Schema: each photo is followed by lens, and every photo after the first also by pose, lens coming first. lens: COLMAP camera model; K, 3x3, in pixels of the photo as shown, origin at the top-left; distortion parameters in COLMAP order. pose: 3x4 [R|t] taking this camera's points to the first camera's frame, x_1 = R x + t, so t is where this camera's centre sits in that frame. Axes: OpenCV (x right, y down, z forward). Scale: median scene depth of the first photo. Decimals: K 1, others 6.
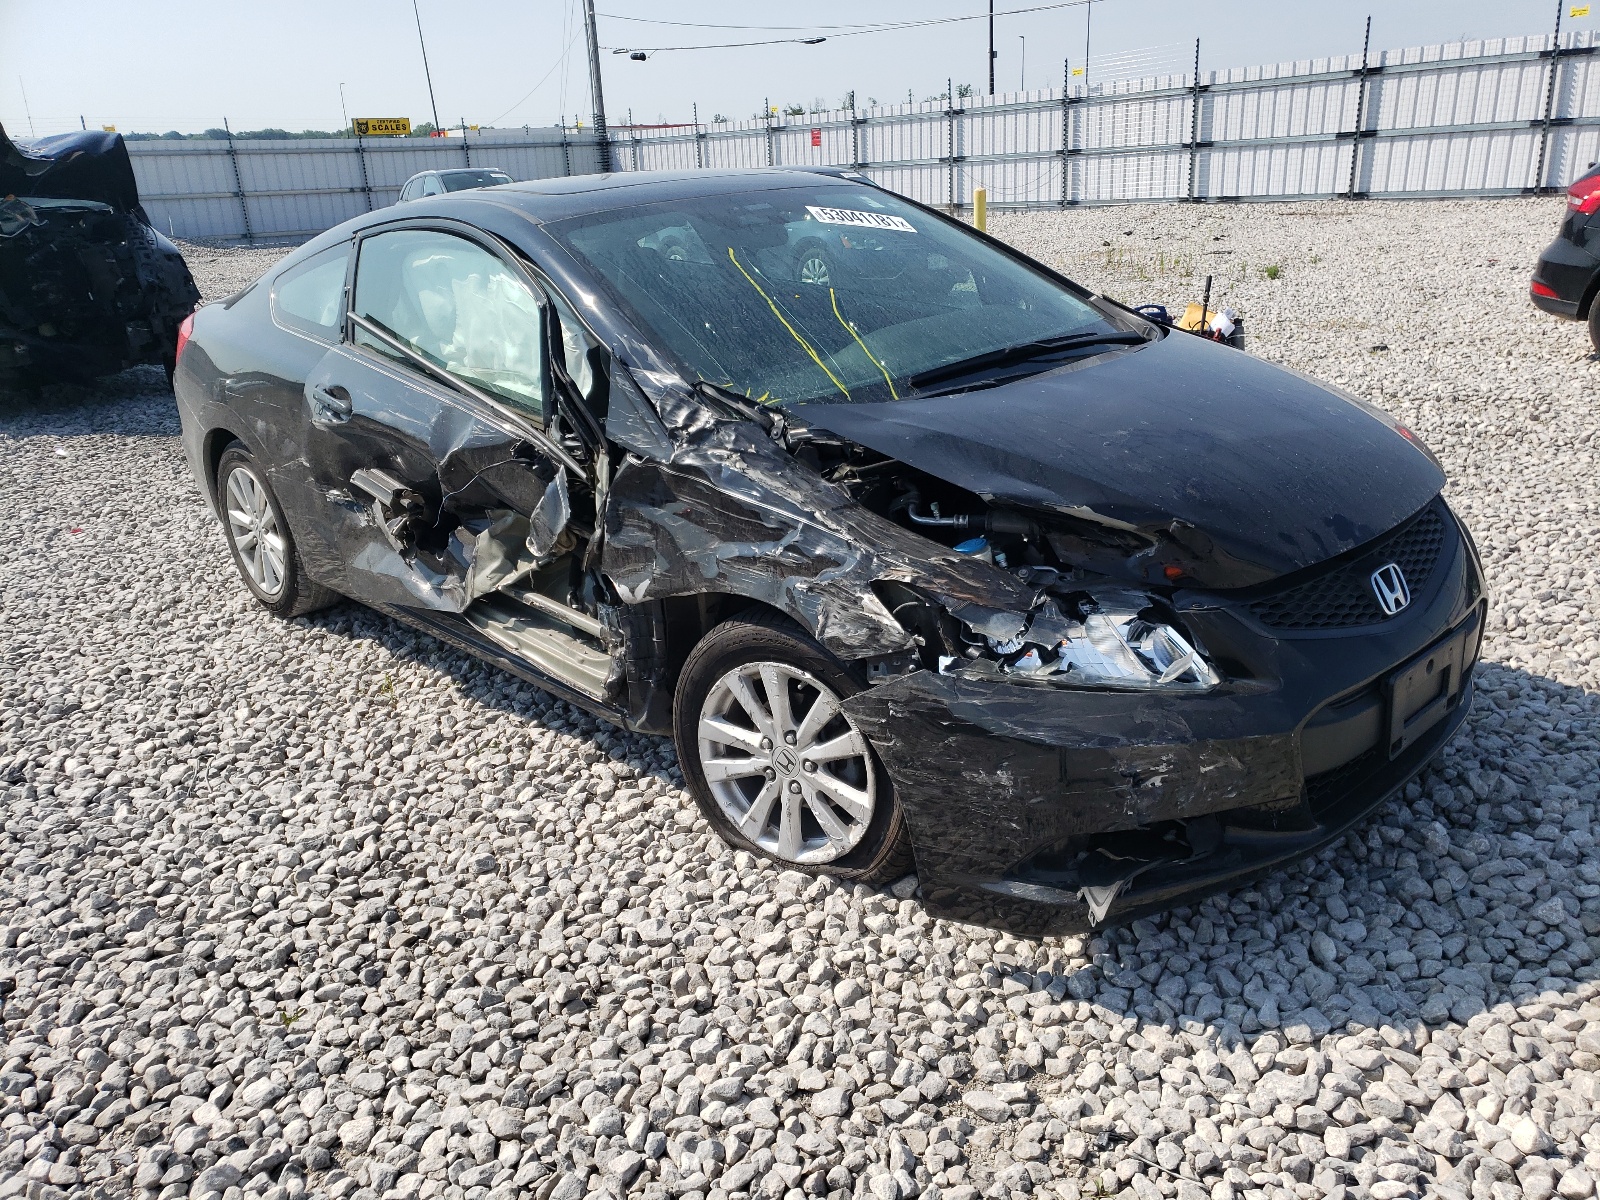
lens RADIAL K [[1239.1, 0, 814.0], [0, 1239.1, 597.6], [0, 0, 1]] dist [0.039012, -0.008073]
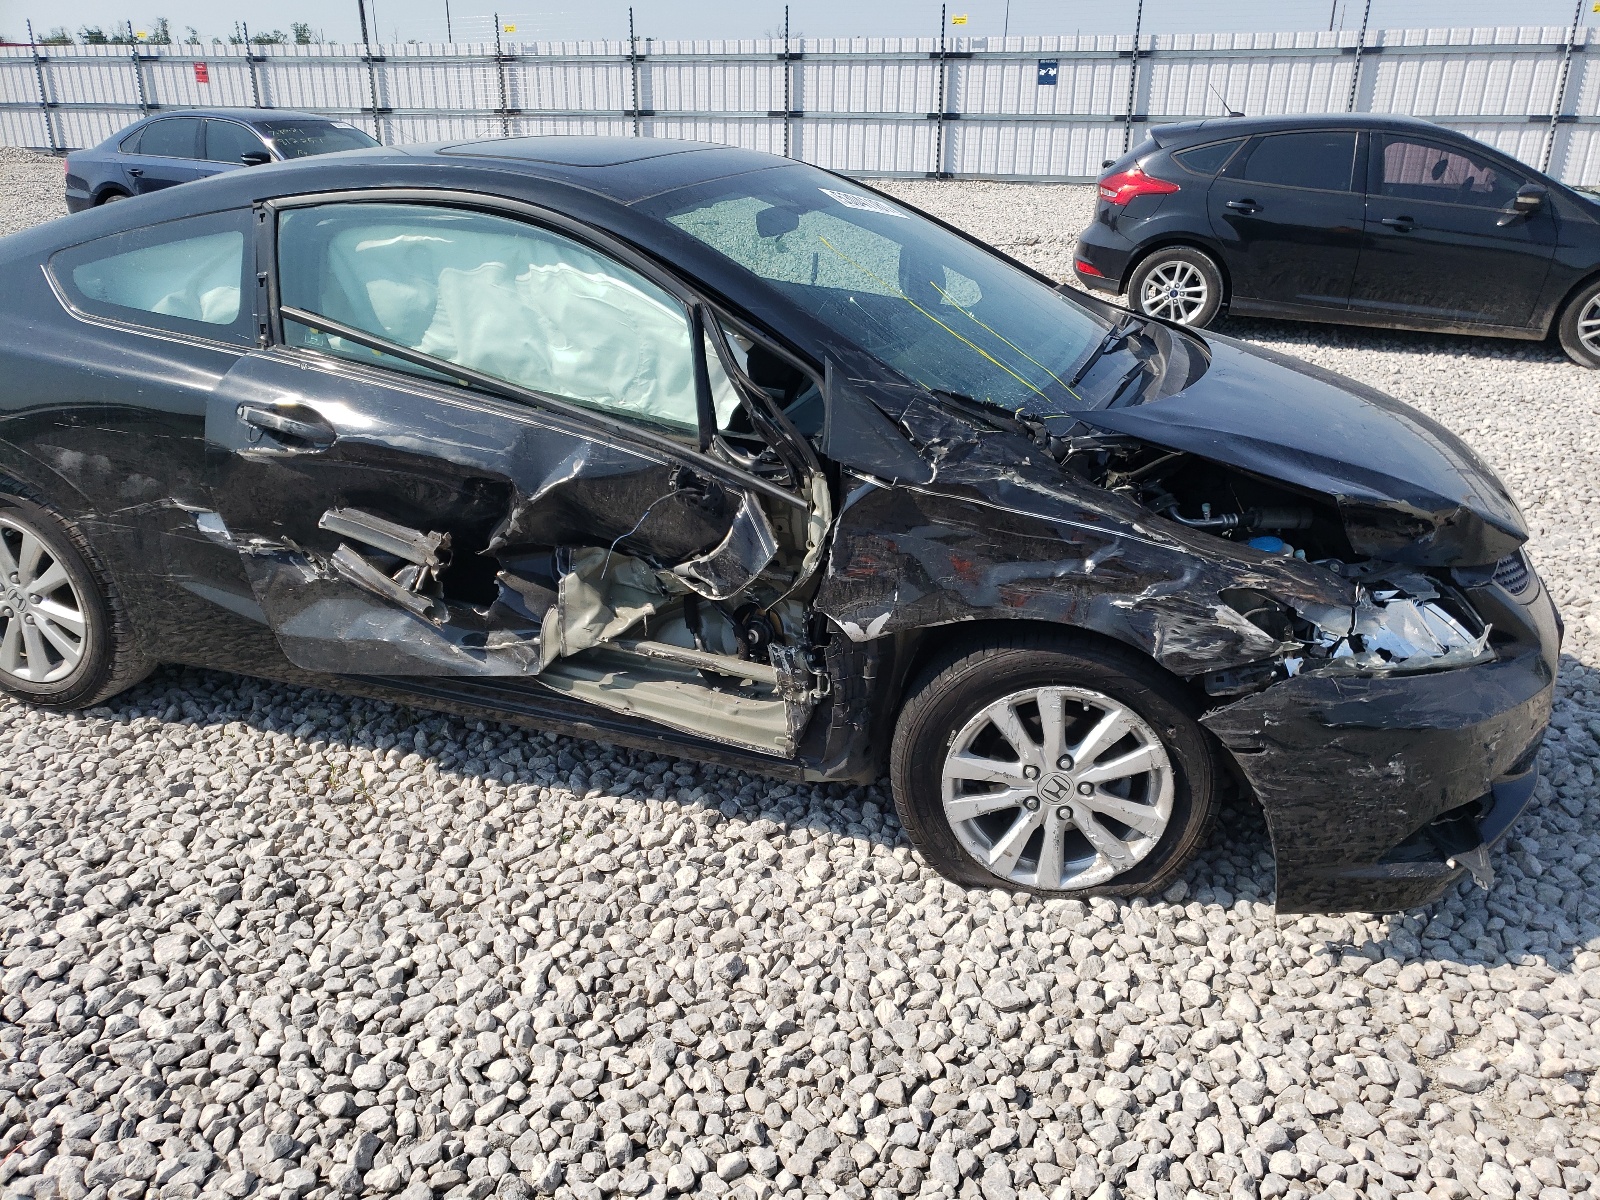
lens RADIAL K [[1239.1, 0, 801.5], [0, 1239.1, 598.5], [0, 0, 1]] dist [0.039012, -0.008073]
pose [[0.893583, -0.110172, 0.435169, -0.533116], [0.097291, 0.993905, 0.051848, -0.071564], [-0.438228, -0.003992, 0.898855, 0.207528]]
